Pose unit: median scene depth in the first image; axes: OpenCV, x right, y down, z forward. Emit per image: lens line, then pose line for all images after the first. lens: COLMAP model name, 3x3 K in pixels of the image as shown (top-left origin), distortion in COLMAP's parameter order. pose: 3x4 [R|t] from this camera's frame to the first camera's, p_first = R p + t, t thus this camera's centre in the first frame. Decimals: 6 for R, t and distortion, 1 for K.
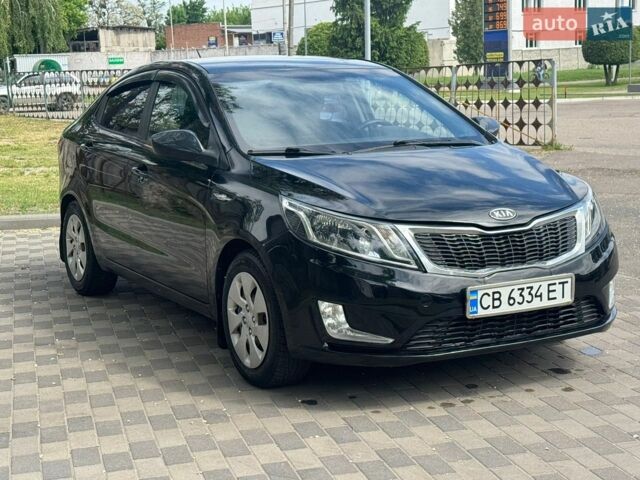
lens RADIAL K [[1129.5, 0, 320.0], [0, 1129.5, 240.0], [0, 0, 1]] dist [0.167784, -0.139190]
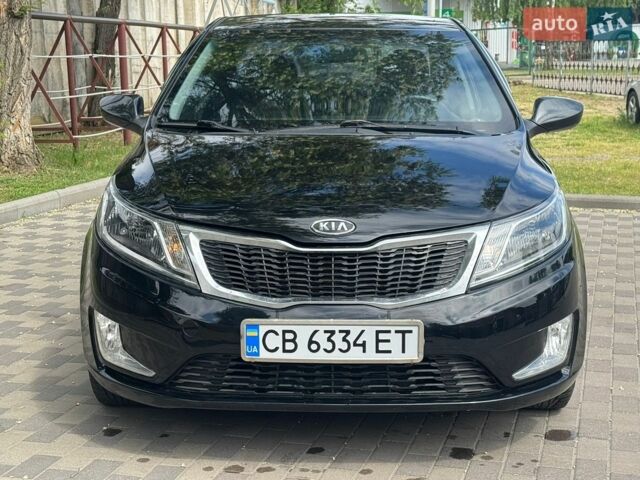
lens RADIAL K [[1129.5, 0, 320.0], [0, 1129.5, 240.0], [0, 0, 1]] dist [0.167784, -0.139190]
pose [[0.870263, 0.110012, -0.480145, 0.510519], [-0.098694, 0.993918, 0.048845, -0.049666], [0.482599, 0.004879, 0.875828, 0.362244]]
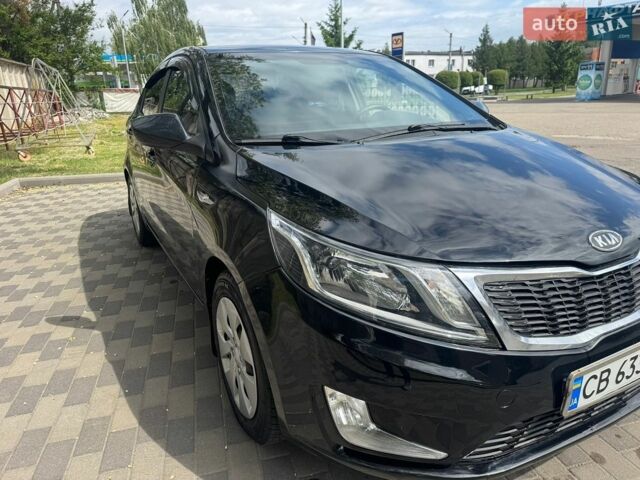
lens RADIAL K [[456.7, 0, 320.0], [0, 456.7, 240.0], [0, 0, 1]] dist [-0.003319, -0.003277]
pose [[0.999993, -0.002764, -0.002562, -0.003399], [0.003131, 0.987683, 0.156439, -0.065527], [0.002098, -0.156446, 0.987684, 0.747857]]
